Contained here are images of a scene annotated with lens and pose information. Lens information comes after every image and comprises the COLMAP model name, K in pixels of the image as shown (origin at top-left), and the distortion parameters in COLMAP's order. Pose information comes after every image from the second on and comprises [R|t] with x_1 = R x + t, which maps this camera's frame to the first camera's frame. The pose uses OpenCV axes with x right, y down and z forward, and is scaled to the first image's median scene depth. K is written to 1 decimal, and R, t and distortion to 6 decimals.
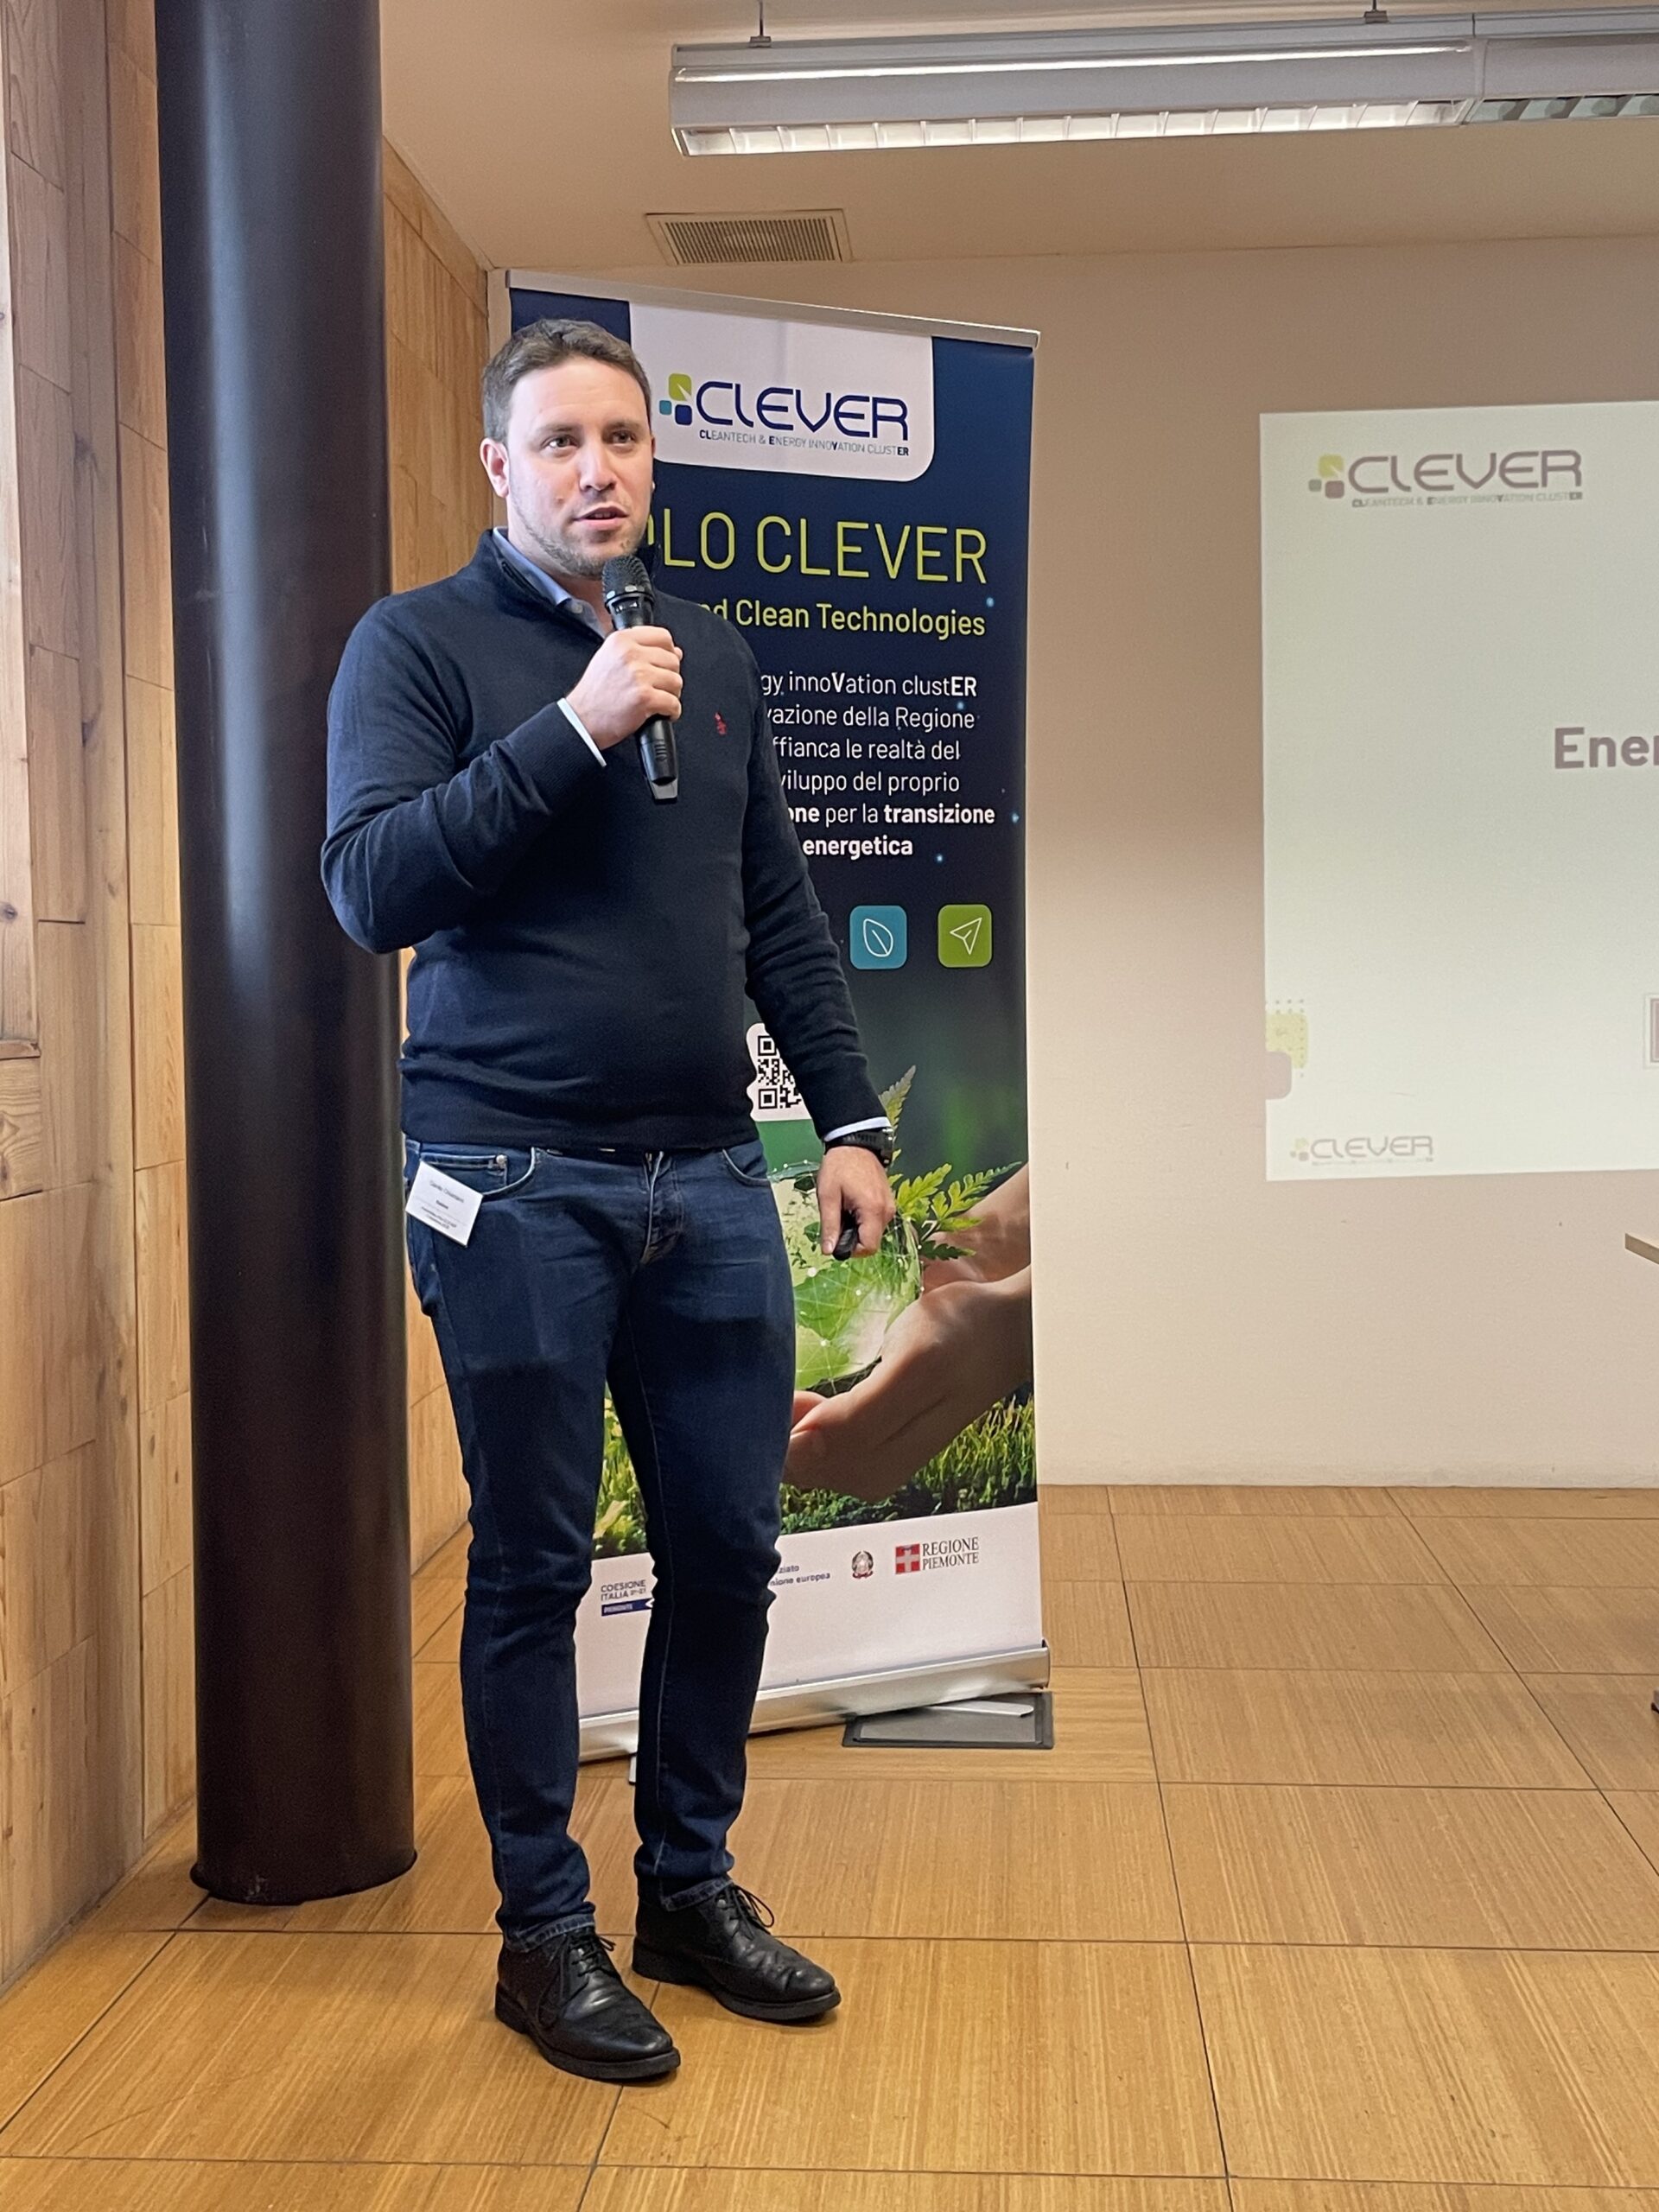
lens RADIAL K [[2644.4, 0, 847.4], [0, 2644.4, 1092.4], [0, 0, 1]] dist [0.094606, 0.000000]
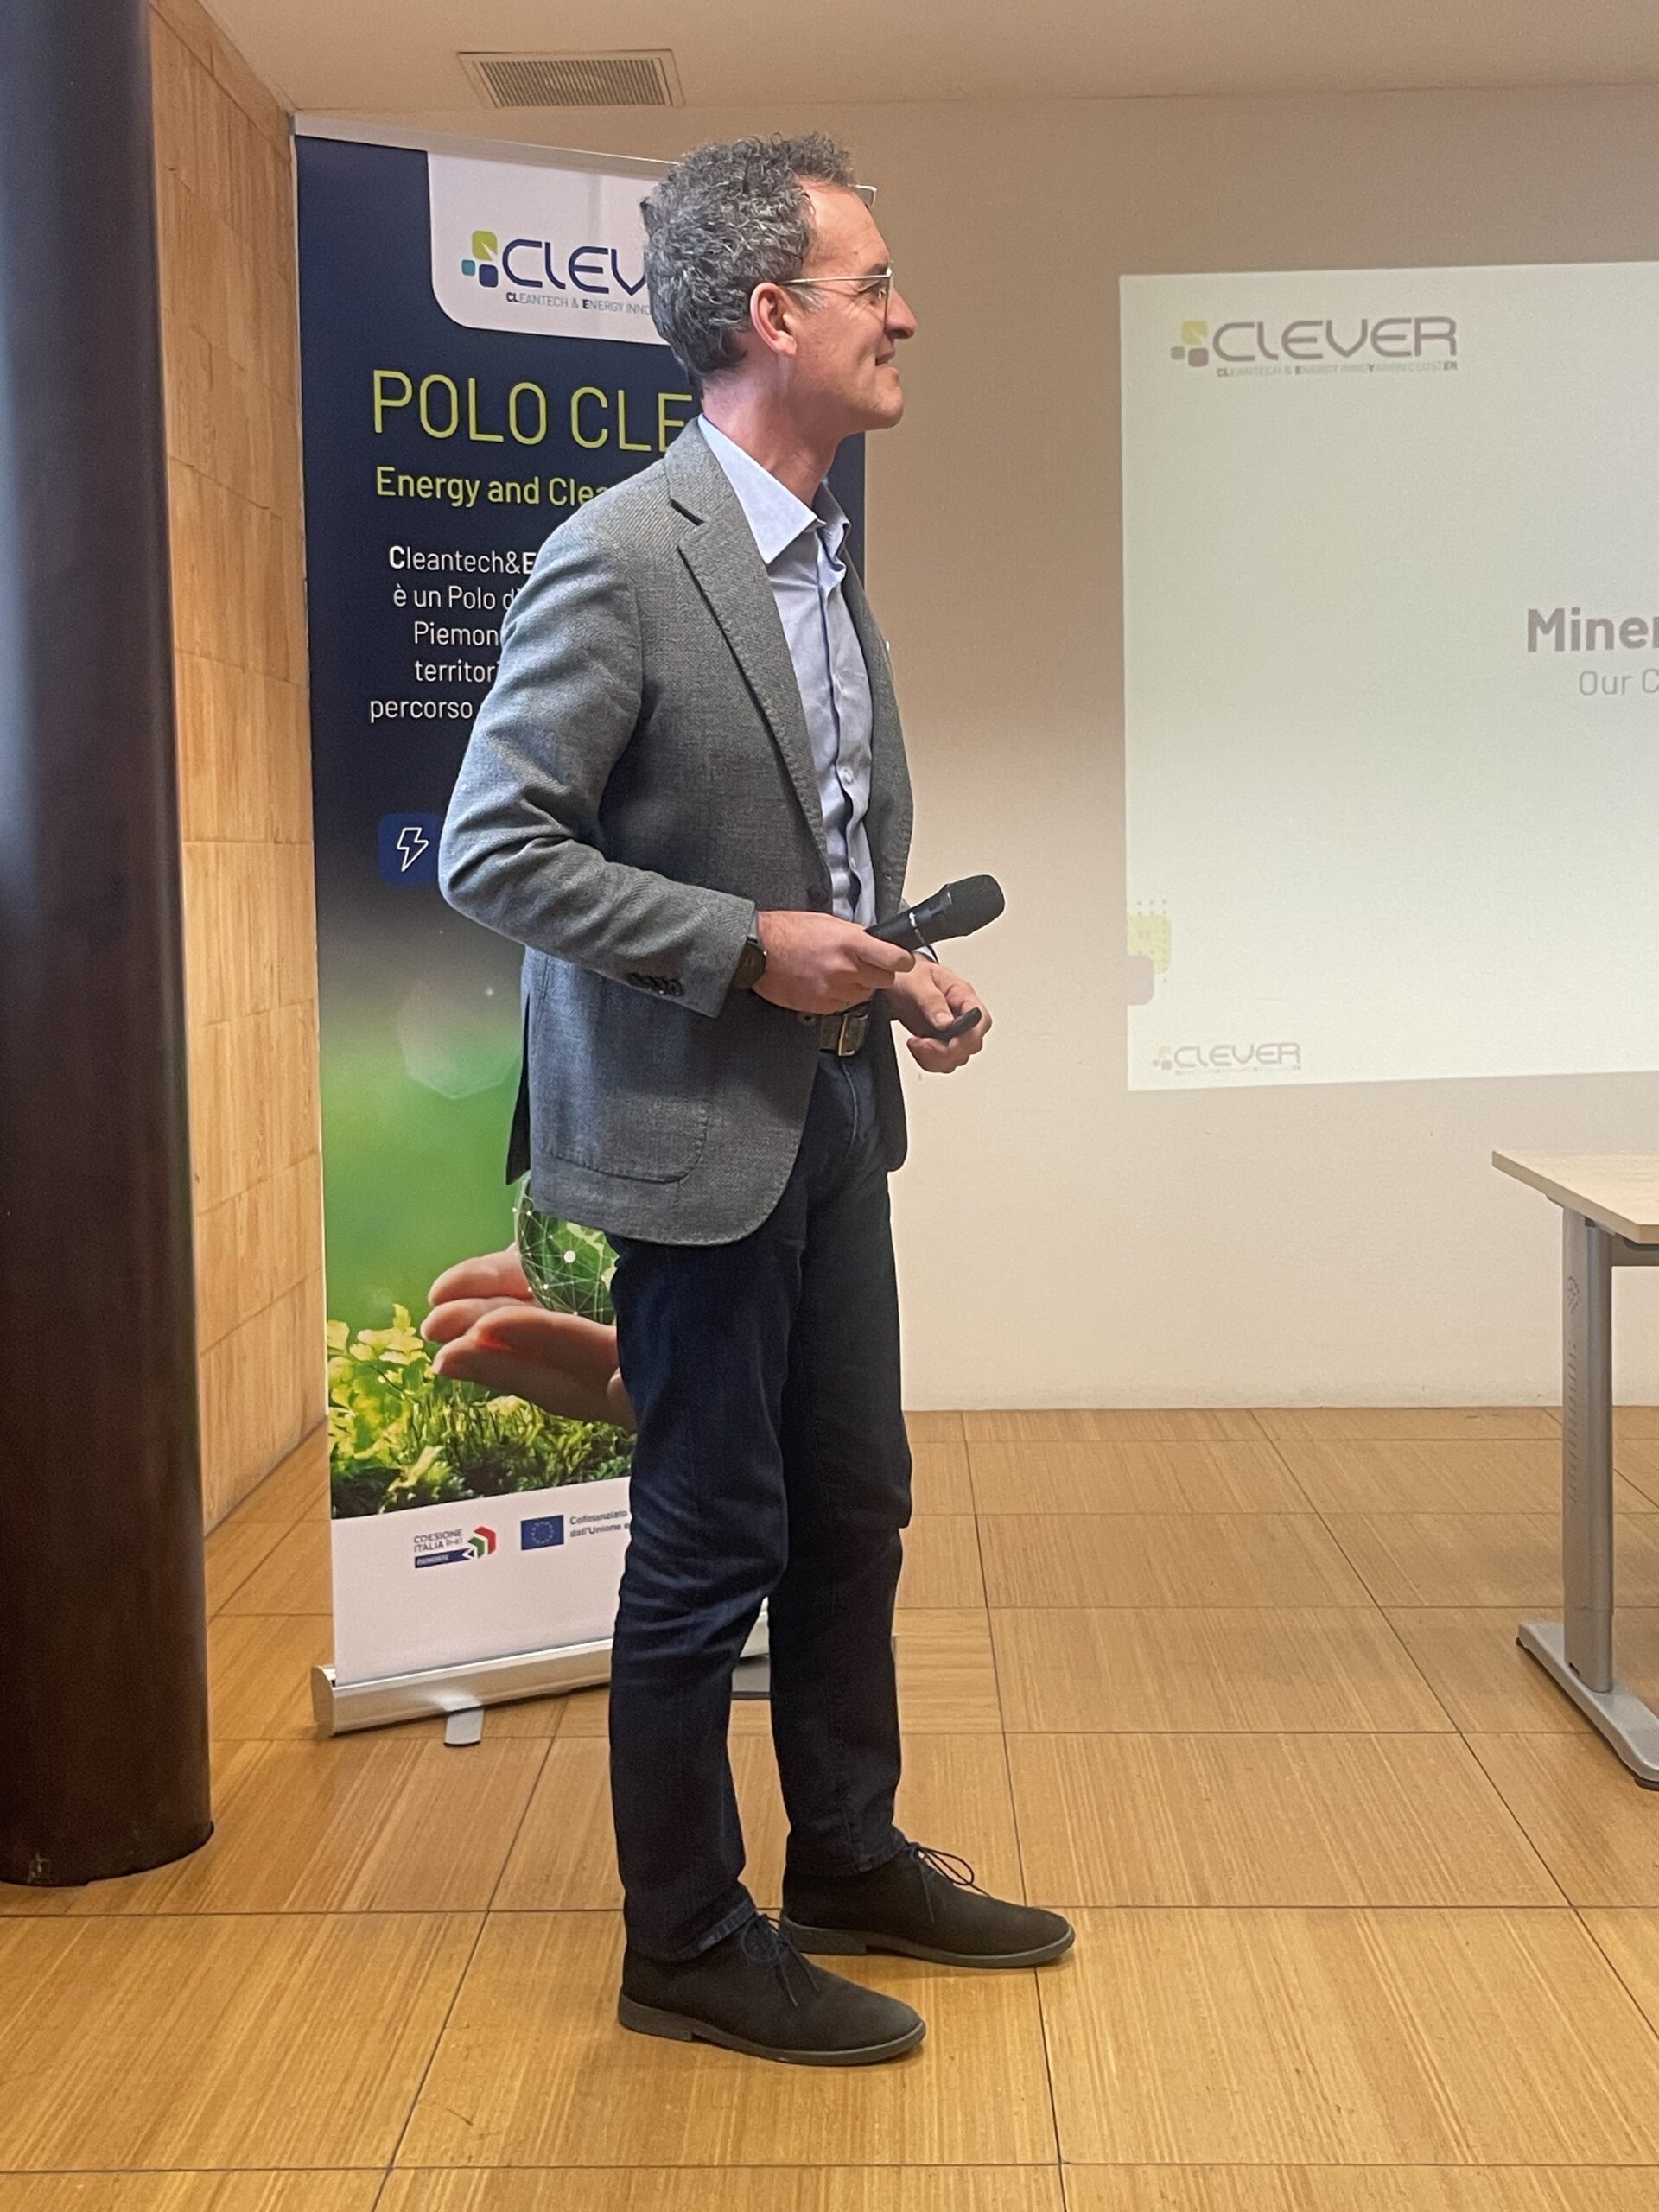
lens RADIAL K [[2755.3, 0, 828.5], [0, 2755.3, 1087.9], [0, 0, 1]] dist [0.088260, 0.000000]
pose [[0.999100, -0.006654, 0.041895, 0.013327], [0.005057, 0.999260, 0.038127, -0.009032], [-0.042117, -0.037881, 0.998394, 0.021871]]
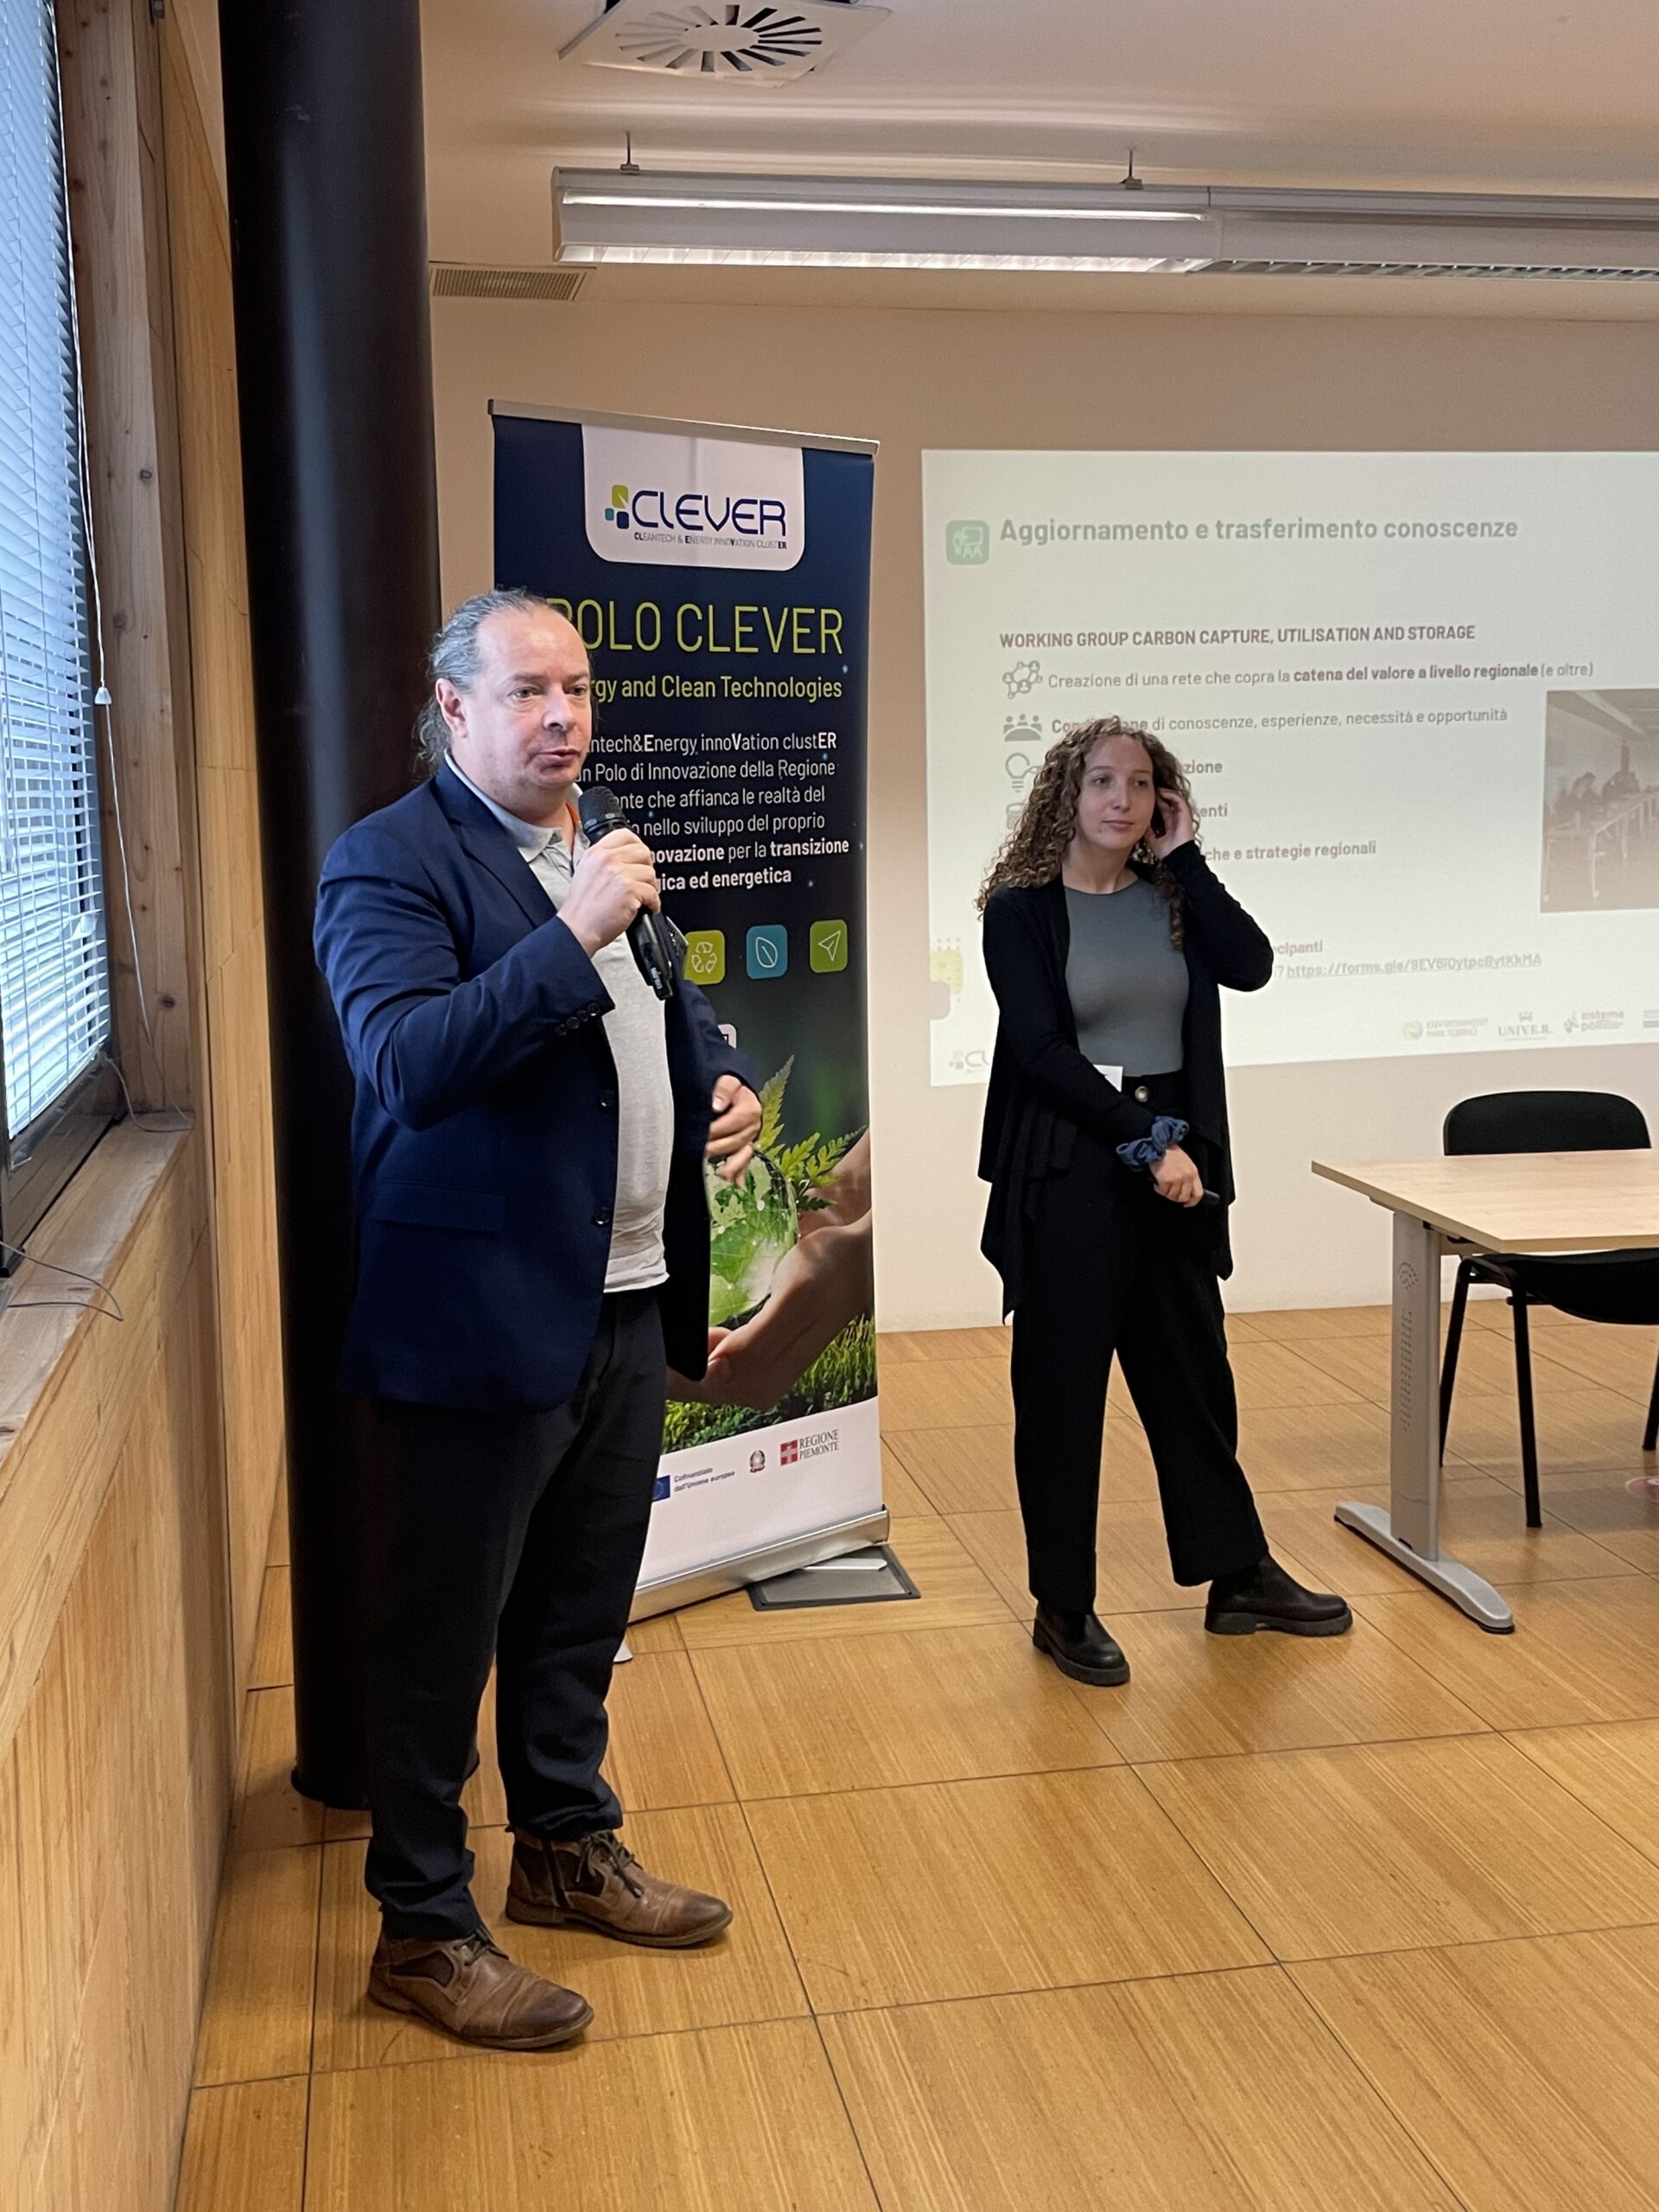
lens RADIAL K [[2304.2, 0, 812.8], [0, 2304.2, 1069.5], [0, 0, 1]] dist [0.093033, 0.000000]
pose [[0.969414, -0.035421, 0.242861, -0.225947], [0.016509, 0.996701, 0.079468, -0.088430], [-0.244875, -0.073028, 0.966800, -0.026392]]
